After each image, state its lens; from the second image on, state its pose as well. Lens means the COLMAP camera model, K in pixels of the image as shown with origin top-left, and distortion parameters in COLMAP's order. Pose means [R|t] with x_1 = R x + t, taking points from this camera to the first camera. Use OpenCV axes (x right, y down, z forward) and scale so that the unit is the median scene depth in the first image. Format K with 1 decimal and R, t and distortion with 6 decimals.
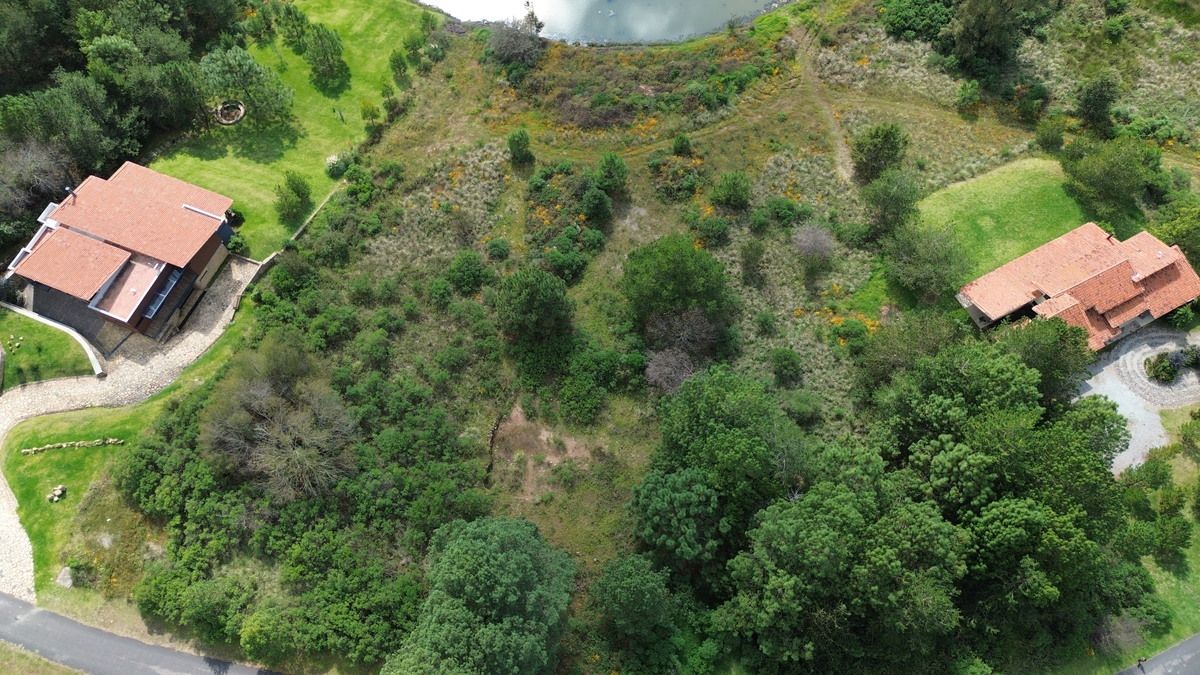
lens RADIAL K [[849.1, 0, 595.2], [0, 849.1, 338.3], [0, 0, 1]] dist [0.073617, -0.066744]
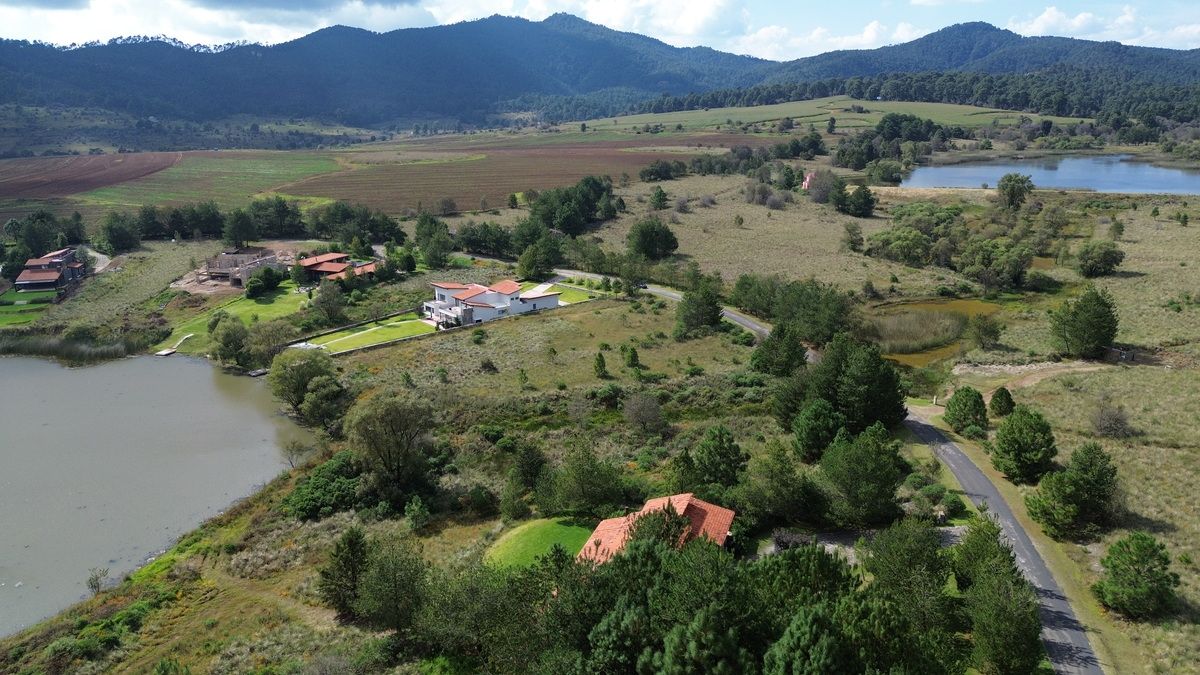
lens RADIAL K [[849.1, 0, 600.2], [0, 849.1, 335.0], [0, 0, 1]] dist [0.073617, -0.066744]
pose [[0.718399, -0.167124, 0.675258, 0.005652], [0.635828, 0.551520, -0.539952, 0.221740], [-0.282180, 0.817249, 0.502473, 0.375402]]
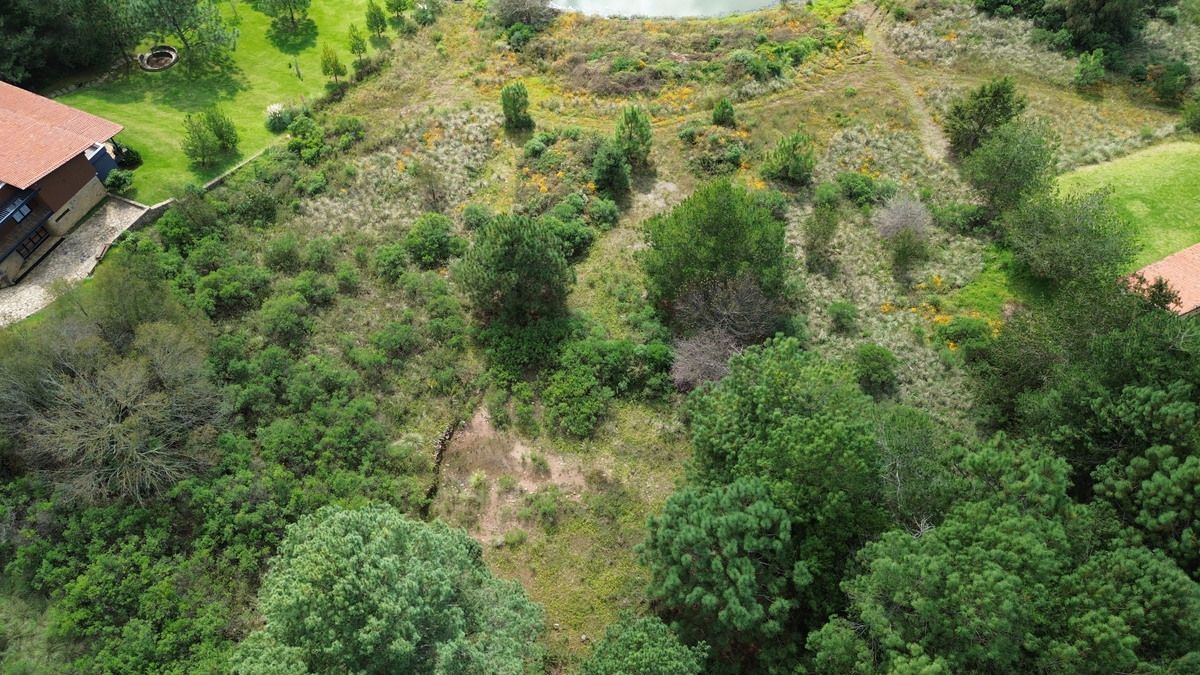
lens RADIAL K [[849.1, 0, 597.0], [0, 849.1, 336.7], [0, 0, 1]] dist [0.073617, -0.066744]
pose [[0.998942, 0.041943, -0.018883, 0.009765], [-0.044516, 0.984901, -0.167298, 0.115998], [0.011580, 0.167961, 0.985726, 0.273403]]
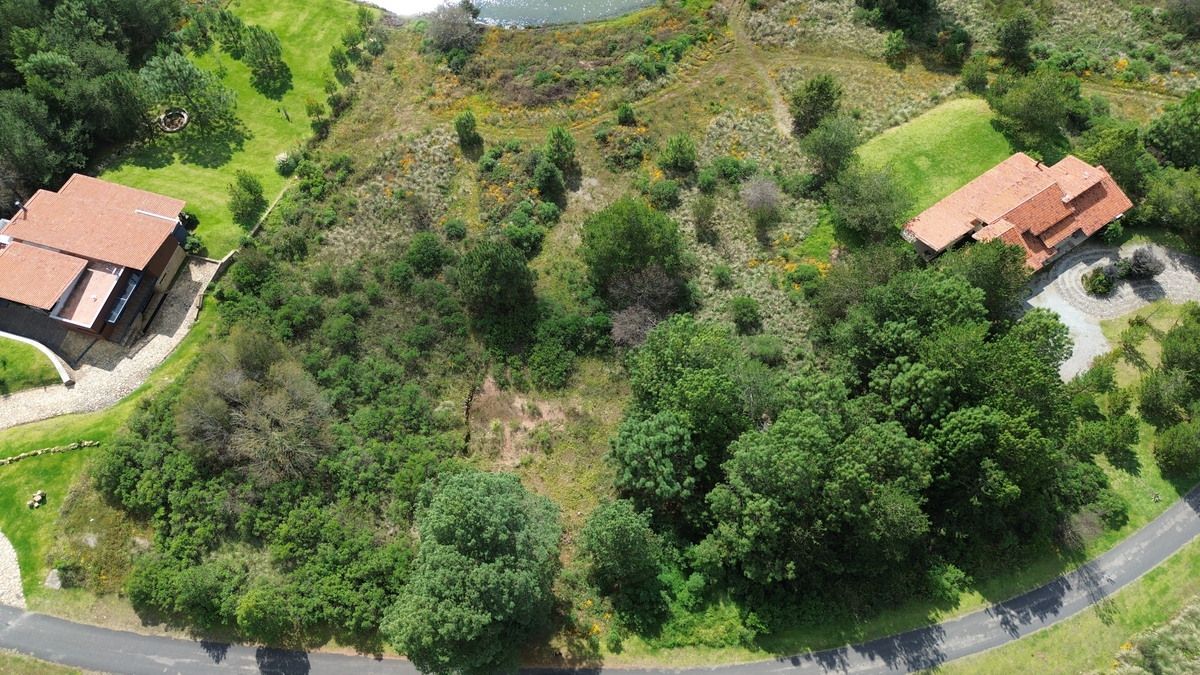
lens RADIAL K [[849.1, 0, 594.4], [0, 849.1, 341.2], [0, 0, 1]] dist [0.073617, -0.066744]
pose [[0.994738, -0.094032, 0.040669, -0.002921], [0.094264, 0.995540, -0.003820, 0.046242], [-0.040129, 0.007634, 0.999165, -0.020366]]
